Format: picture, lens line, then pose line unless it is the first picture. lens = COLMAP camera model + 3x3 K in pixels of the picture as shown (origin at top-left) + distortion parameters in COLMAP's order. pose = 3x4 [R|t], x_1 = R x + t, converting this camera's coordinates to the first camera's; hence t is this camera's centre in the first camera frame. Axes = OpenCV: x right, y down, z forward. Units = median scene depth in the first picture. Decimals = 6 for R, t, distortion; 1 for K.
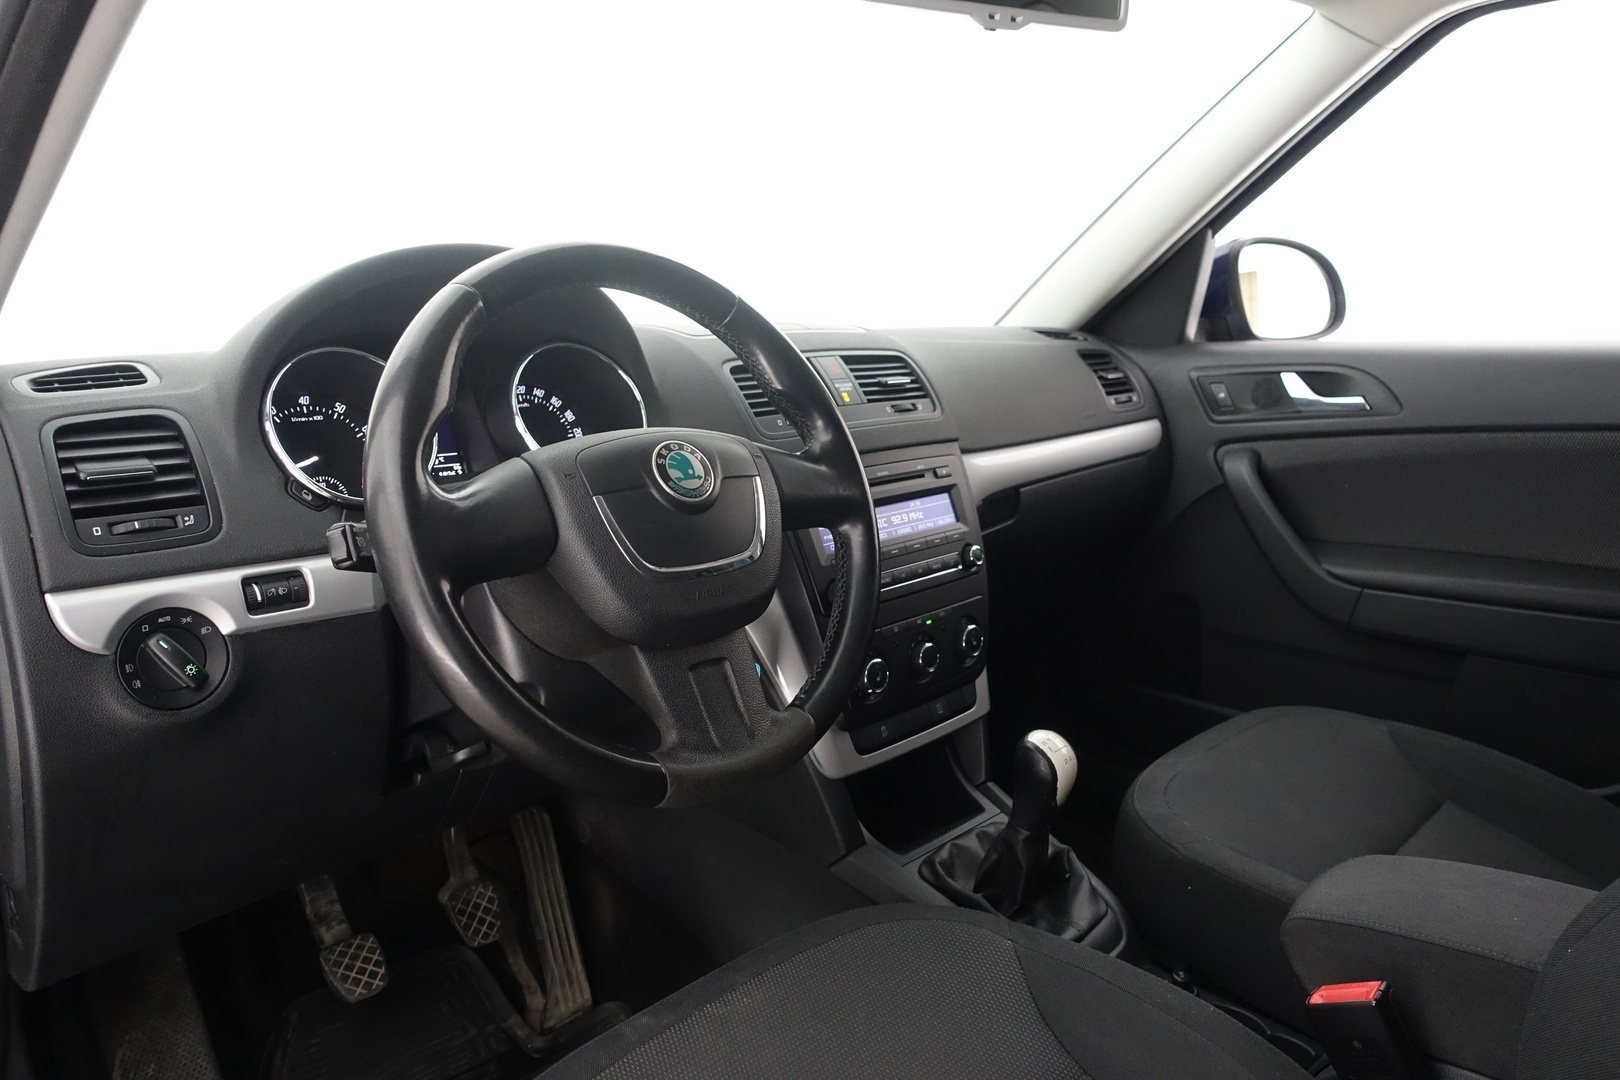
lens RADIAL K [[1102.3, 0, 801.8], [0, 1102.3, 544.2], [0, 0, 1]] dist [-0.010114, 0.007943]
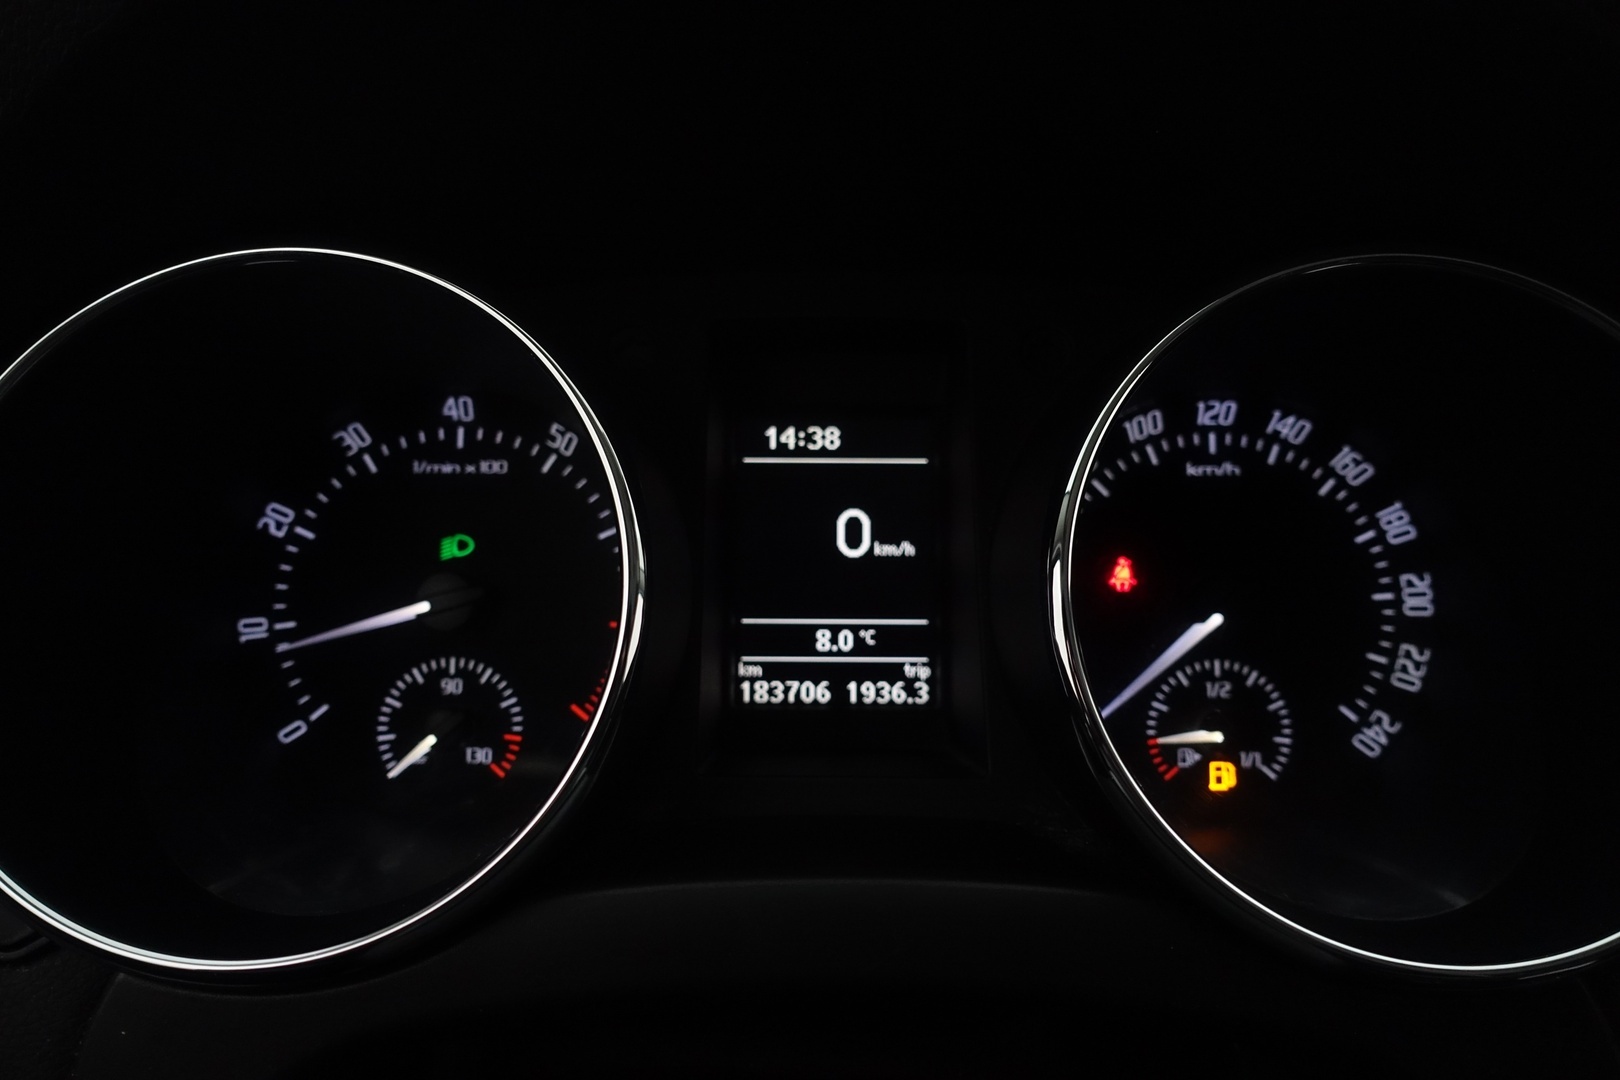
lens RADIAL K [[1102.3, 0, 822.6], [0, 1102.3, 532.7], [0, 0, 1]] dist [-0.010114, 0.007943]
pose [[0.717884, 0.210431, -0.663598, -0.133587], [-0.142765, 0.977463, 0.155515, -0.136536], [0.681367, -0.016903, 0.731747, 0.712565]]
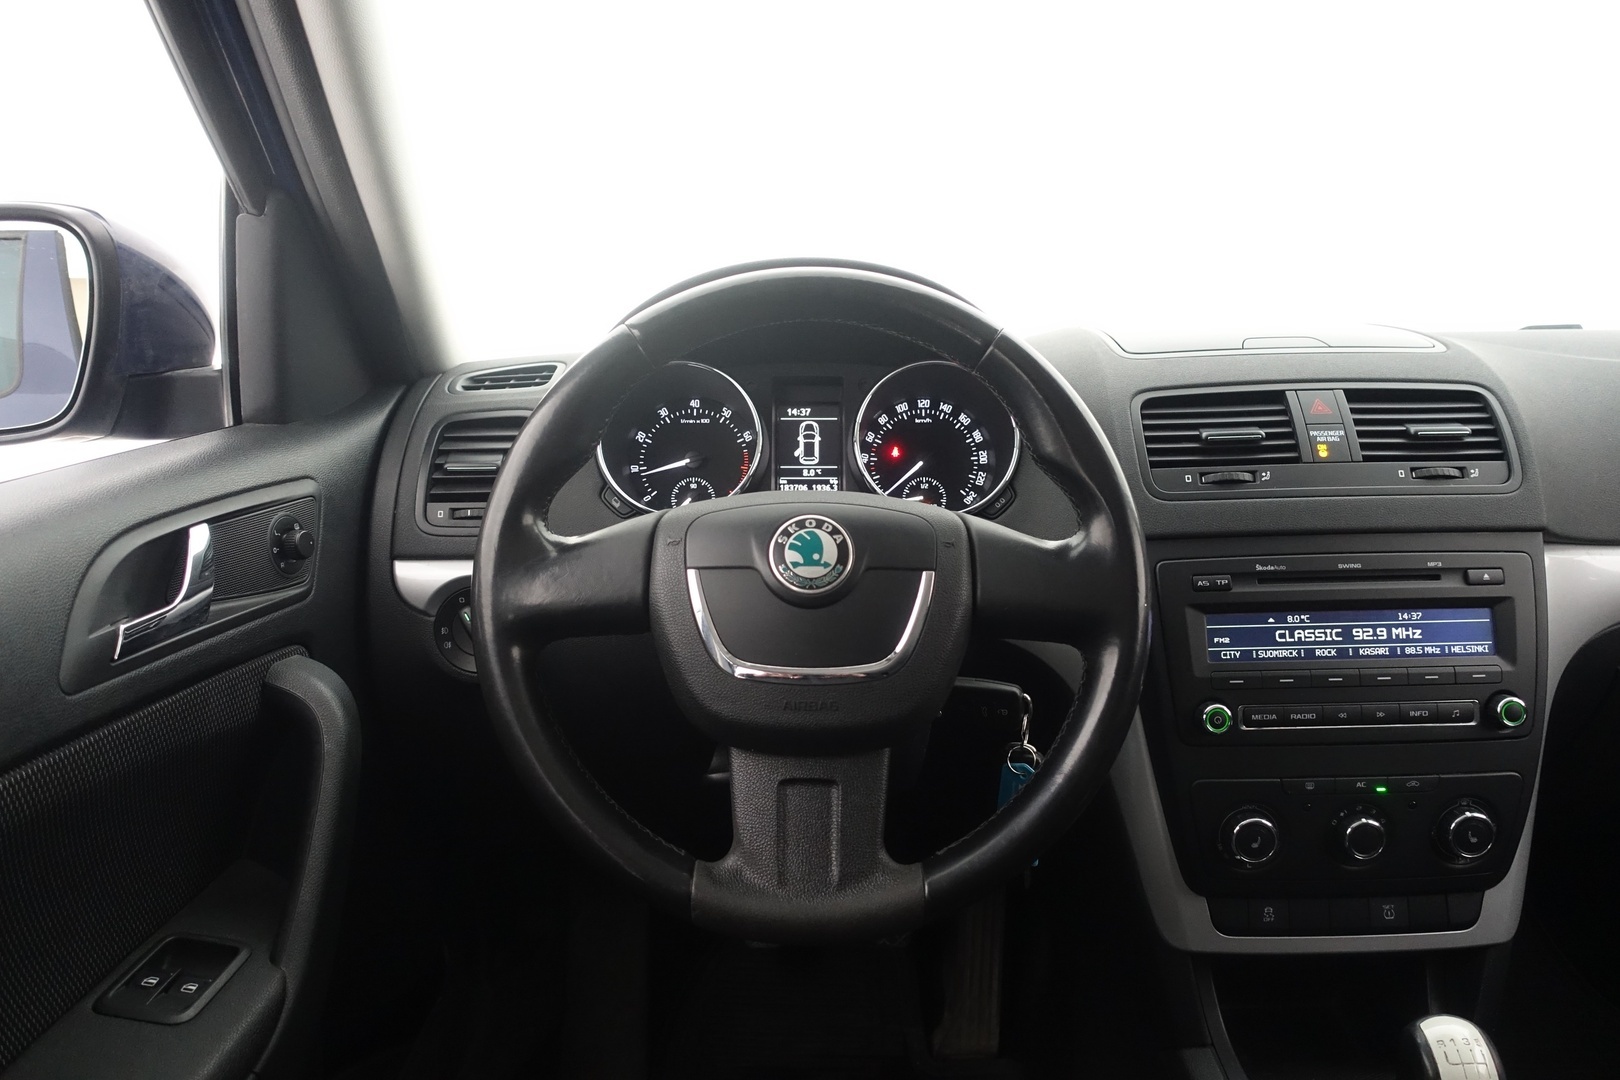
lens RADIAL K [[1102.3, 0, 808.9], [0, 1102.3, 540.4], [0, 0, 1]] dist [-0.010114, 0.007943]
pose [[0.713657, 0.178713, -0.677314, 0.311084], [-0.138198, 0.983825, 0.113974, -0.116655], [0.686727, 0.012265, 0.726812, 0.262023]]
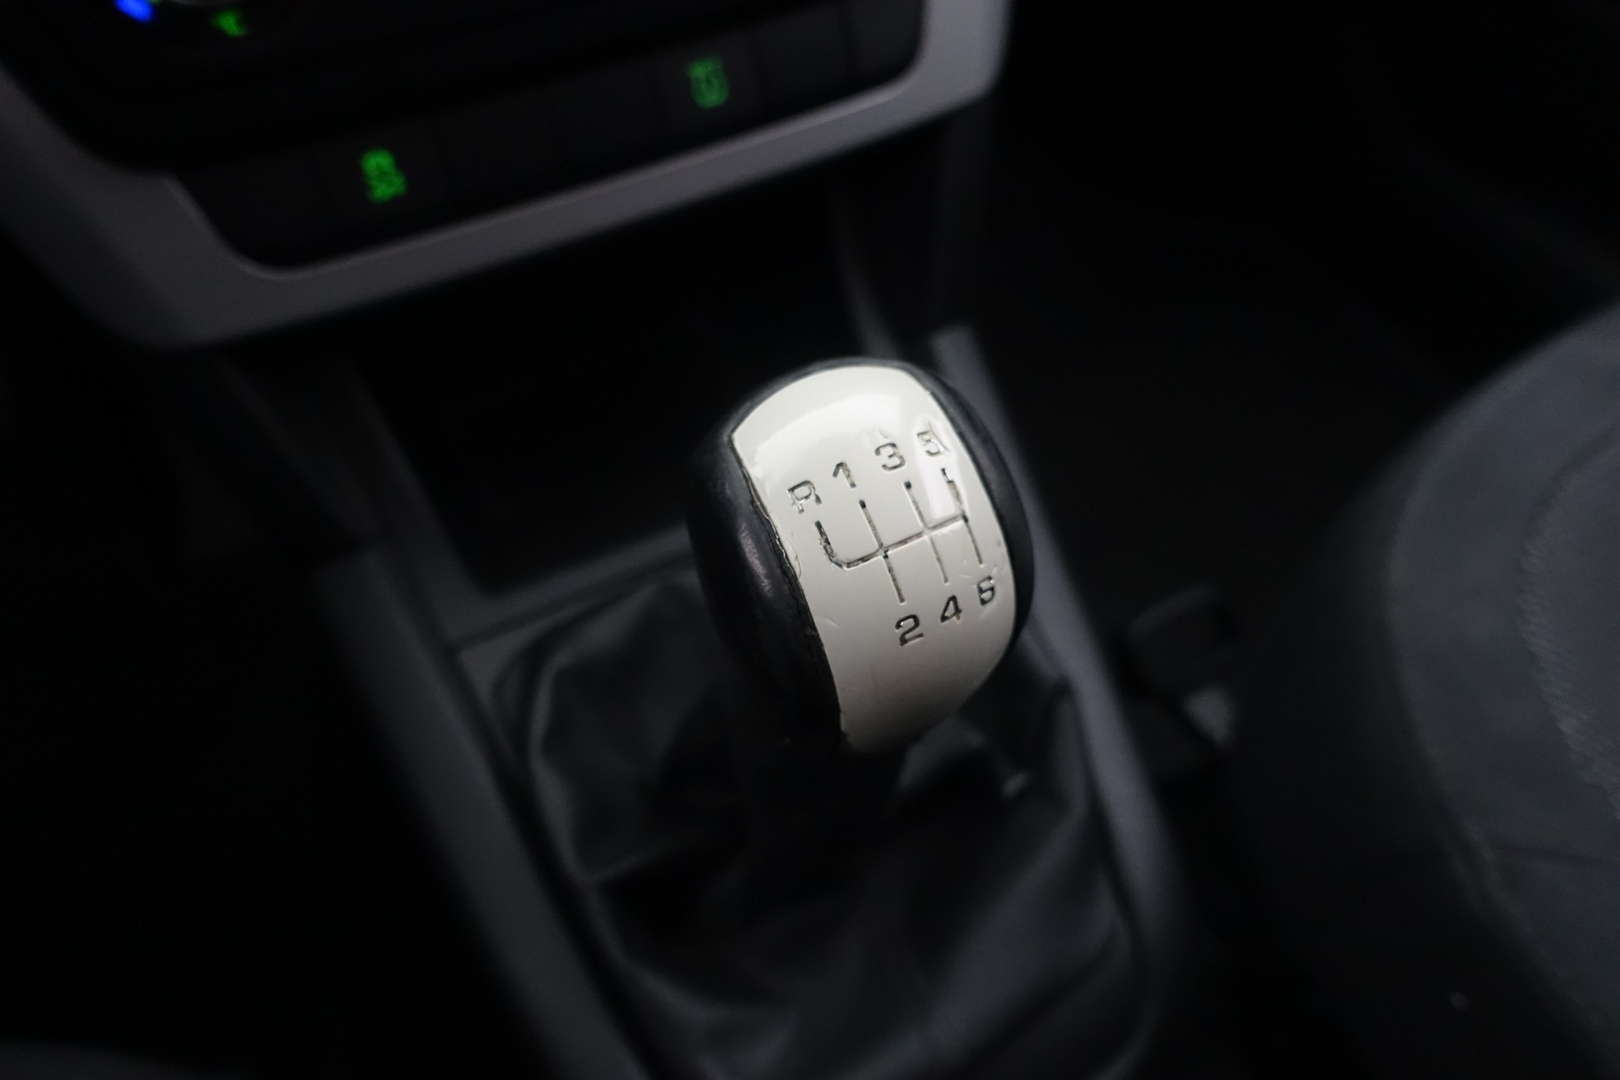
lens RADIAL K [[1102.3, 0, 804.9], [0, 1102.3, 543.0], [0, 0, 1]] dist [-0.010114, 0.007943]
pose [[0.957475, 0.203948, -0.204076, 0.234261], [-0.037852, 0.790010, 0.611924, 0.082481], [0.286023, -0.578178, 0.764135, 0.805212]]
